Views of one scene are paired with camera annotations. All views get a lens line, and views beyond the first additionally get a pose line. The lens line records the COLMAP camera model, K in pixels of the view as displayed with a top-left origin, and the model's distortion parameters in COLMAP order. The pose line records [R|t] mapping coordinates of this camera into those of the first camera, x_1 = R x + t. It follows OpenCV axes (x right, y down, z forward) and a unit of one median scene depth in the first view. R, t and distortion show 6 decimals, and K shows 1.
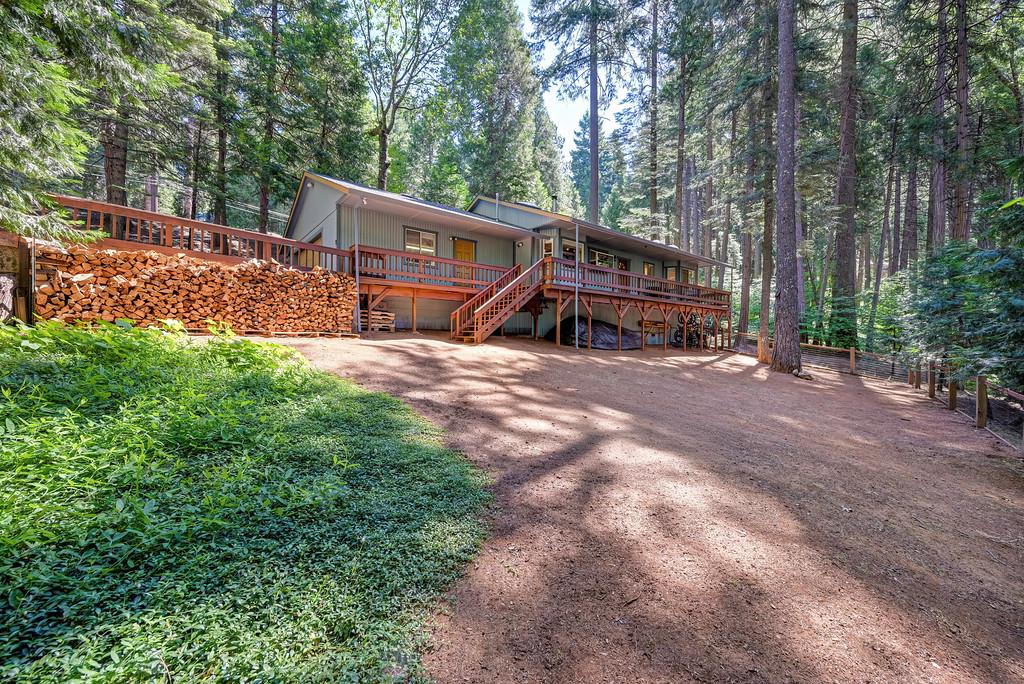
lens RADIAL K [[401.9, 0, 512.0], [0, 401.9, 343.3], [0, 0, 1]] dist [-0.001794, 0.000740]
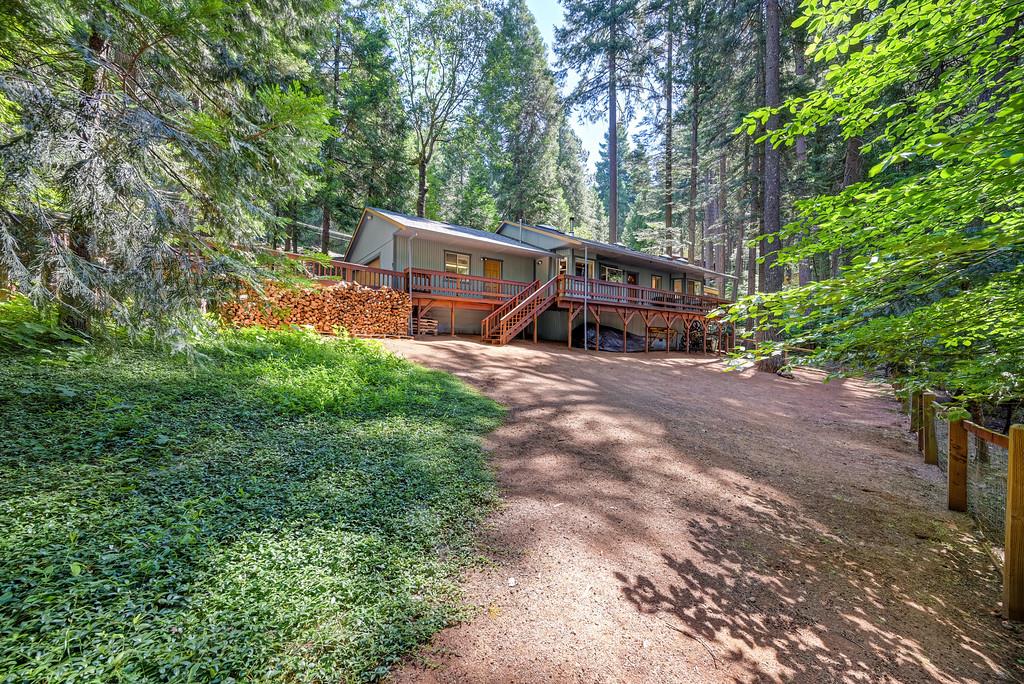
lens RADIAL K [[401.9, 0, 512.0], [0, 401.9, 344.4], [0, 0, 1]] dist [-0.001794, 0.000740]
pose [[0.997706, 0.004897, -0.067518, 0.019257], [-0.005862, 0.999883, -0.014103, 0.011481], [0.067441, 0.014466, 0.997618, -0.171361]]
